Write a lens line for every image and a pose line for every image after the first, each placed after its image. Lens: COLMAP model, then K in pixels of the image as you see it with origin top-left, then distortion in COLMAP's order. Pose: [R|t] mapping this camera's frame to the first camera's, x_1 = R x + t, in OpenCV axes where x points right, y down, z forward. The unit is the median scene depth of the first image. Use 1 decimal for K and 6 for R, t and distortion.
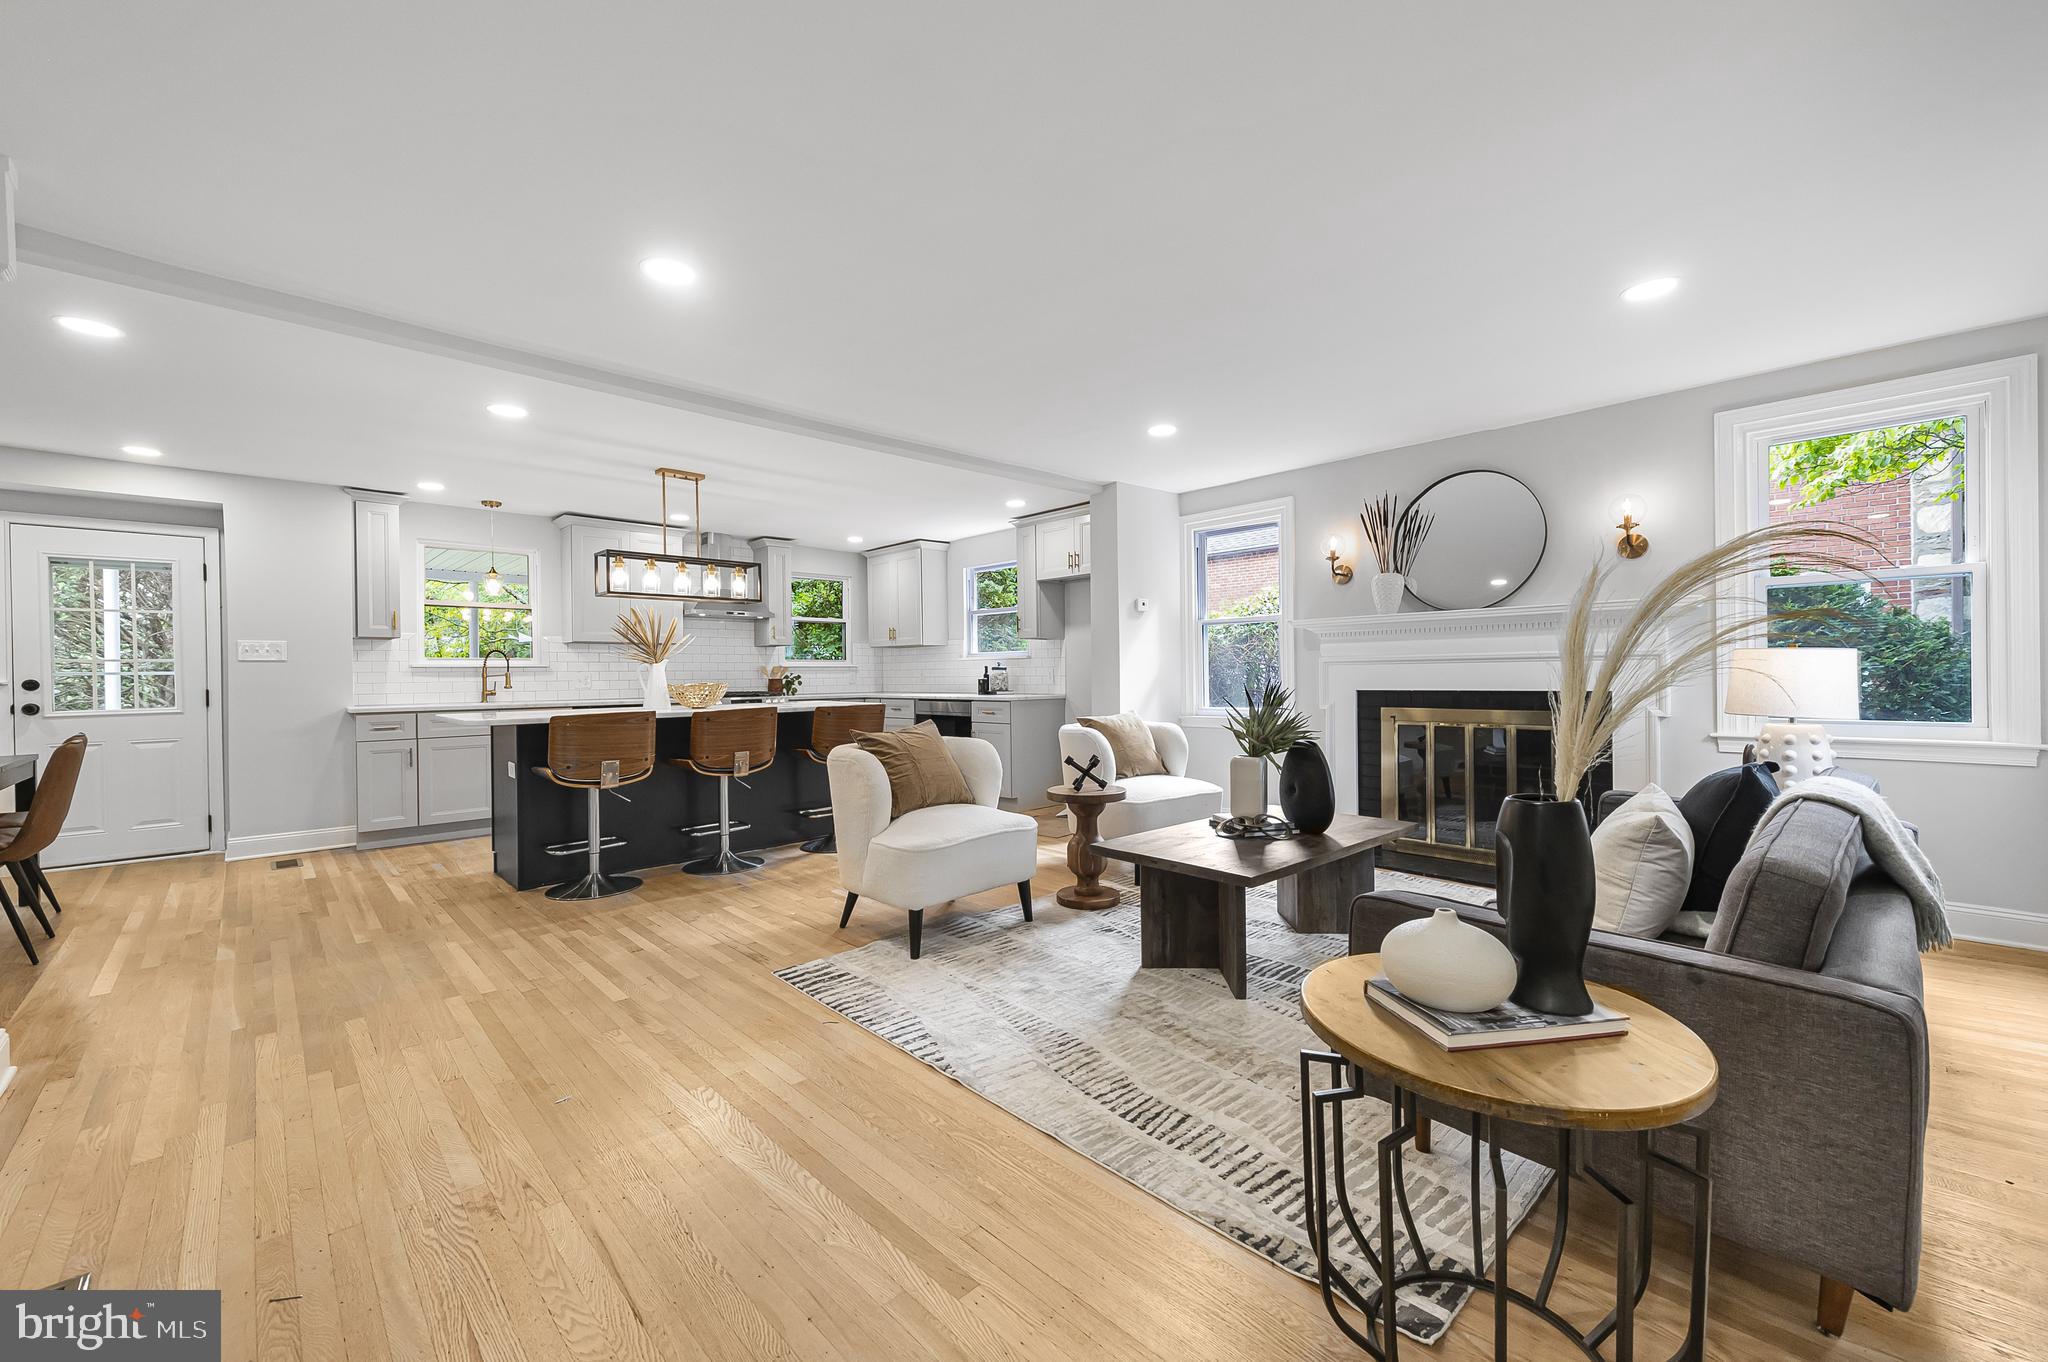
lens RADIAL K [[802.4, 0, 1035.3], [0, 802.4, 675.2], [0, 0, 1]] dist [0.015784, -0.003836]
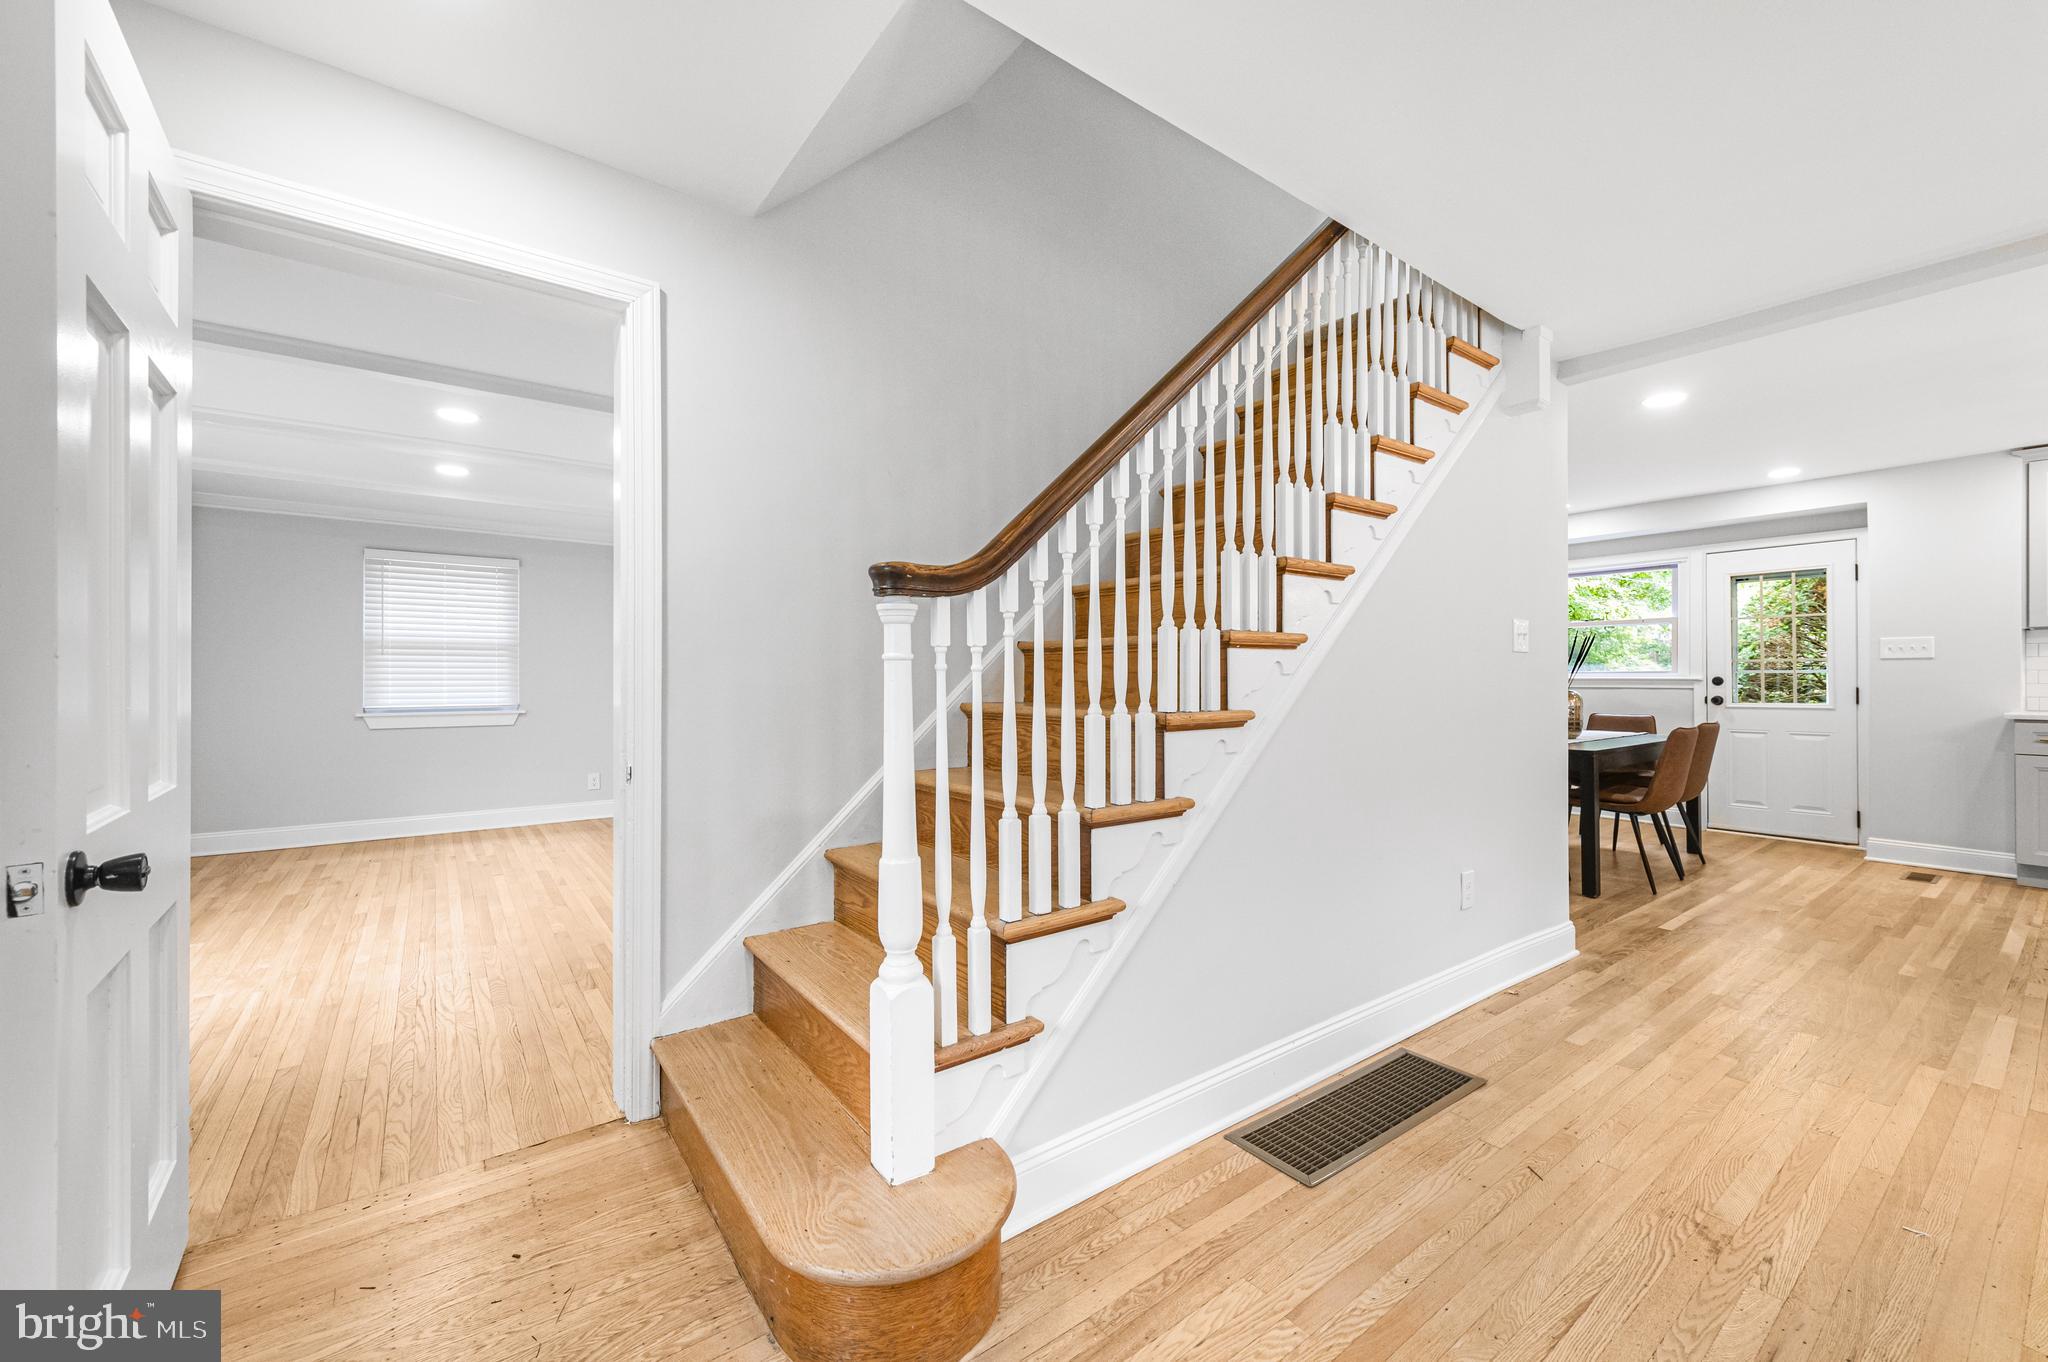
lens RADIAL K [[802.4, 0, 1034.9], [0, 802.4, 676.6], [0, 0, 1]] dist [0.015784, -0.003836]
pose [[-0.128429, 0.008179, -0.991685, 0.130067], [0.001280, 0.999967, 0.008081, -0.005617], [0.991718, -0.000231, -0.128436, 0.118880]]
